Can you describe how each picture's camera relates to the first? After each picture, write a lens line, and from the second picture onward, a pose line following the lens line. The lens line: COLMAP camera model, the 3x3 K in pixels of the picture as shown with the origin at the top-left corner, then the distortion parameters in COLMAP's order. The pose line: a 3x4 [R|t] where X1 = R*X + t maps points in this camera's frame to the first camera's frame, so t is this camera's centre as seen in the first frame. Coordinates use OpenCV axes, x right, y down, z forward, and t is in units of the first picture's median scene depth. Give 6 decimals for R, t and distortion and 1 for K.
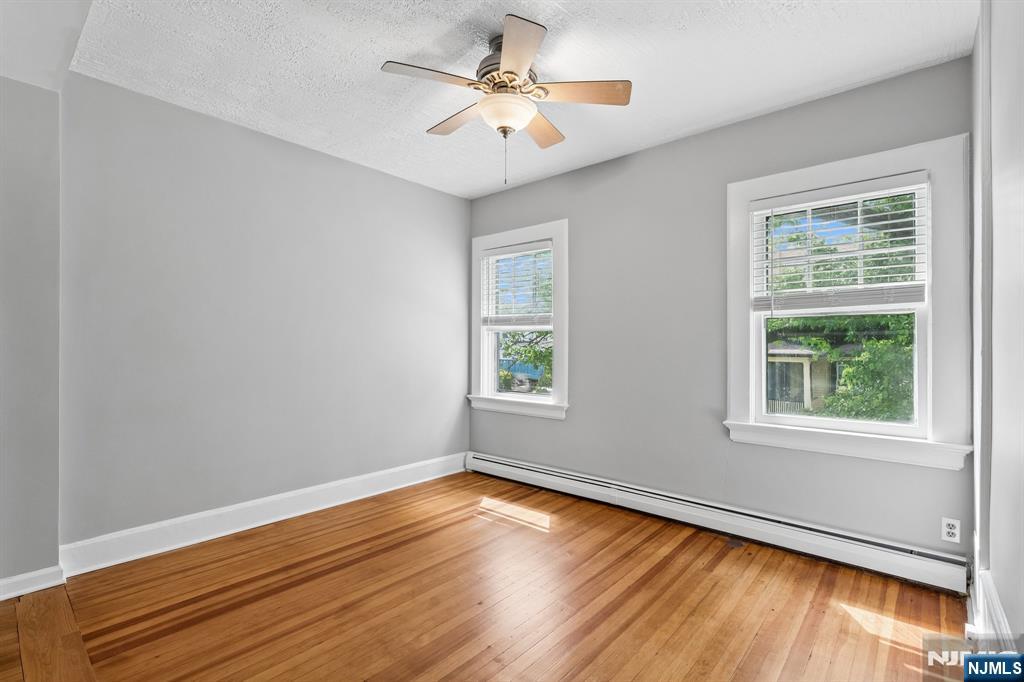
lens RADIAL K [[465.4, 0, 505.5], [0, 465.4, 340.3], [0, 0, 1]] dist [-0.001413, 0.000764]
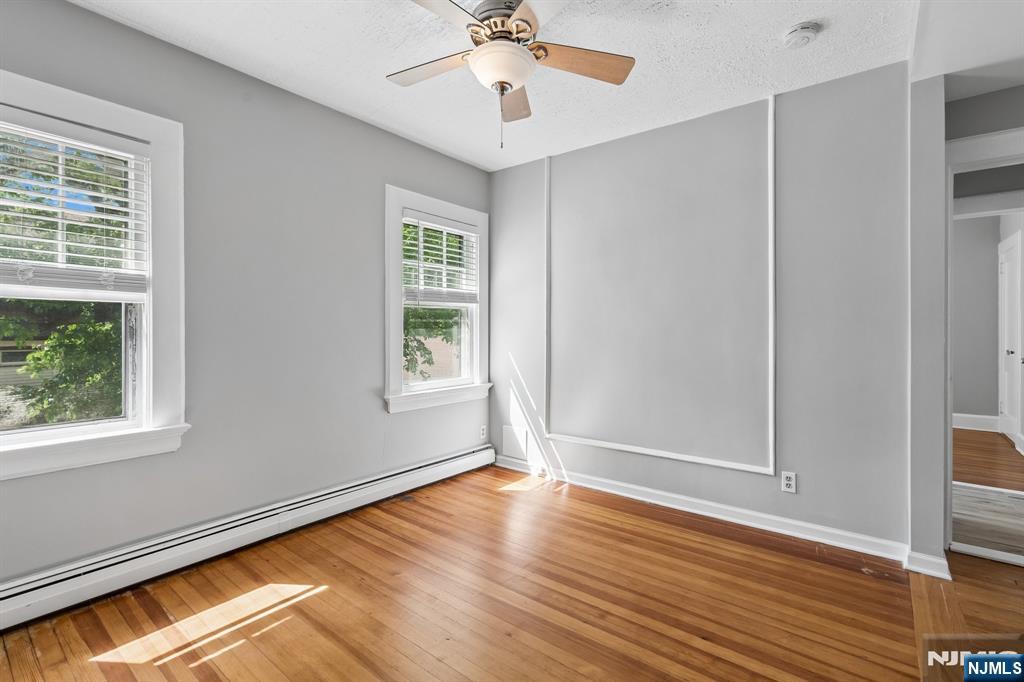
lens RADIAL K [[465.4, 0, 505.2], [0, 465.4, 337.0], [0, 0, 1]] dist [-0.001413, 0.000764]
pose [[-0.048221, -0.012043, 0.998764, -0.587469], [-0.005869, 0.999913, 0.011773, 0.013921], [-0.998819, -0.005294, -0.048288, 0.701931]]
